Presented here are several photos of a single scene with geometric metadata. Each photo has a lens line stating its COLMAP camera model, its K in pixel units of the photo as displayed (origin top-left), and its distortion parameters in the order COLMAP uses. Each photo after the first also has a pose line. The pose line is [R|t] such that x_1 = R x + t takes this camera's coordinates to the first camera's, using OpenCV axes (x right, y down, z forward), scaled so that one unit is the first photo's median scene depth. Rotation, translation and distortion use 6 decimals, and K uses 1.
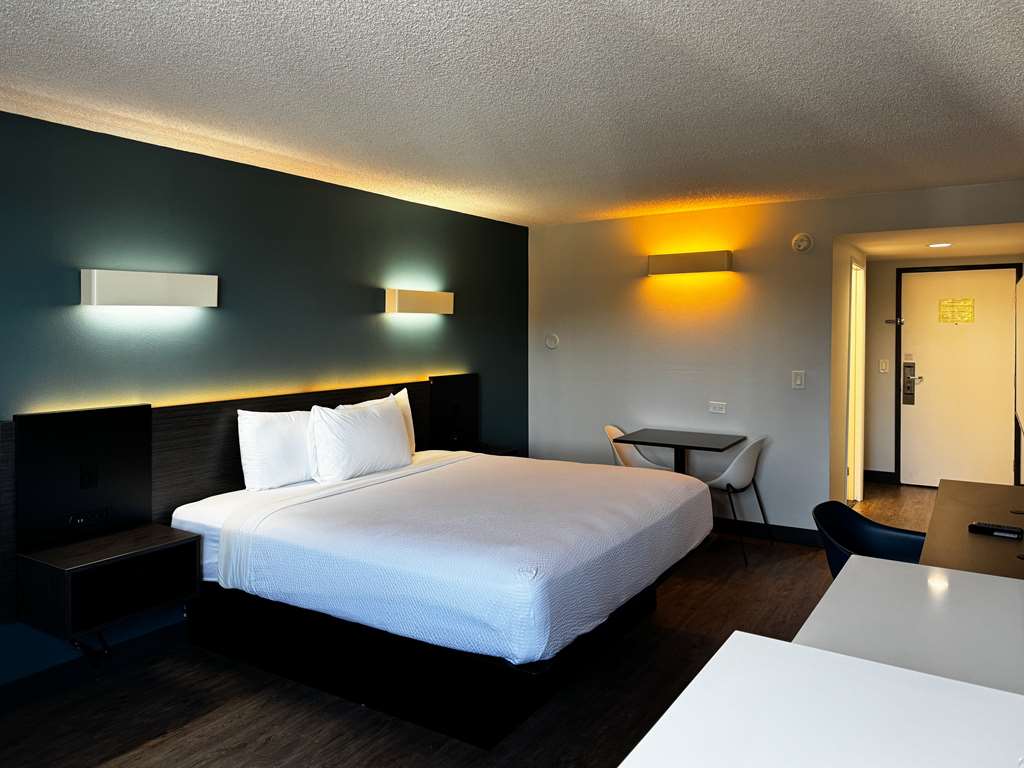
lens RADIAL K [[743.2, 0, 482.4], [0, 743.2, 356.1], [0, 0, 1]] dist [0.031739, 0.000463]
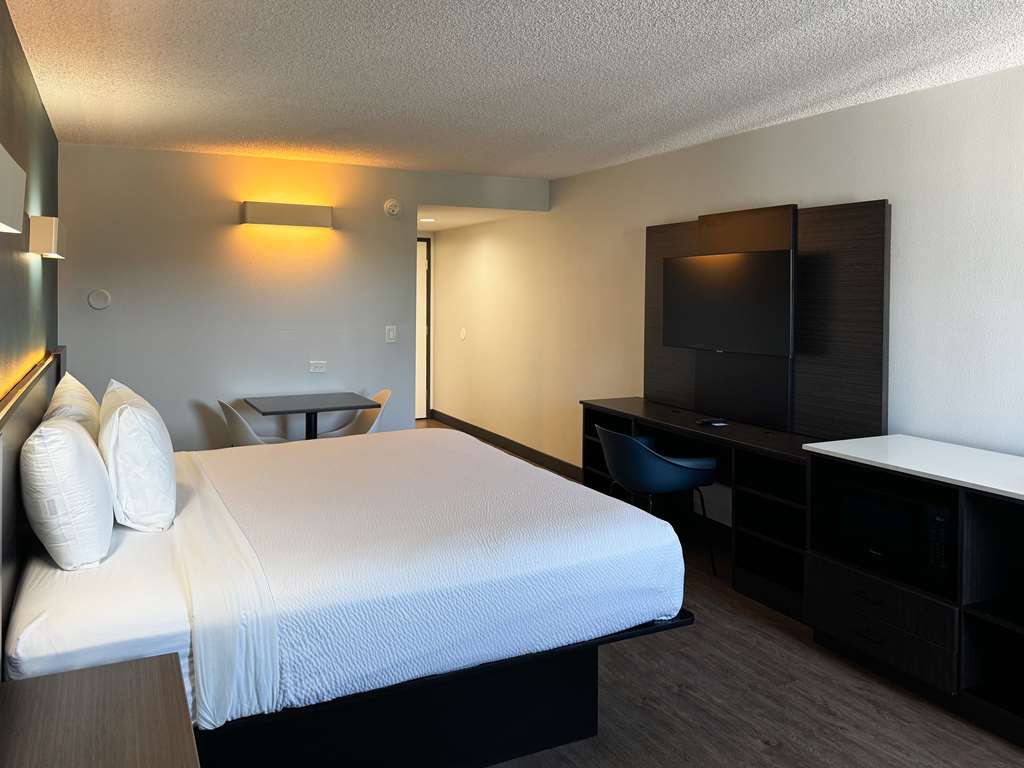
lens RADIAL K [[743.2, 0, 482.4], [0, 743.2, 356.1], [0, 0, 1]] dist [0.031739, 0.000463]
pose [[0.525356, -0.066305, 0.848295, -0.419443], [0.018462, 0.997613, 0.066542, -0.006679], [-0.850682, -0.019297, 0.525326, 0.311141]]
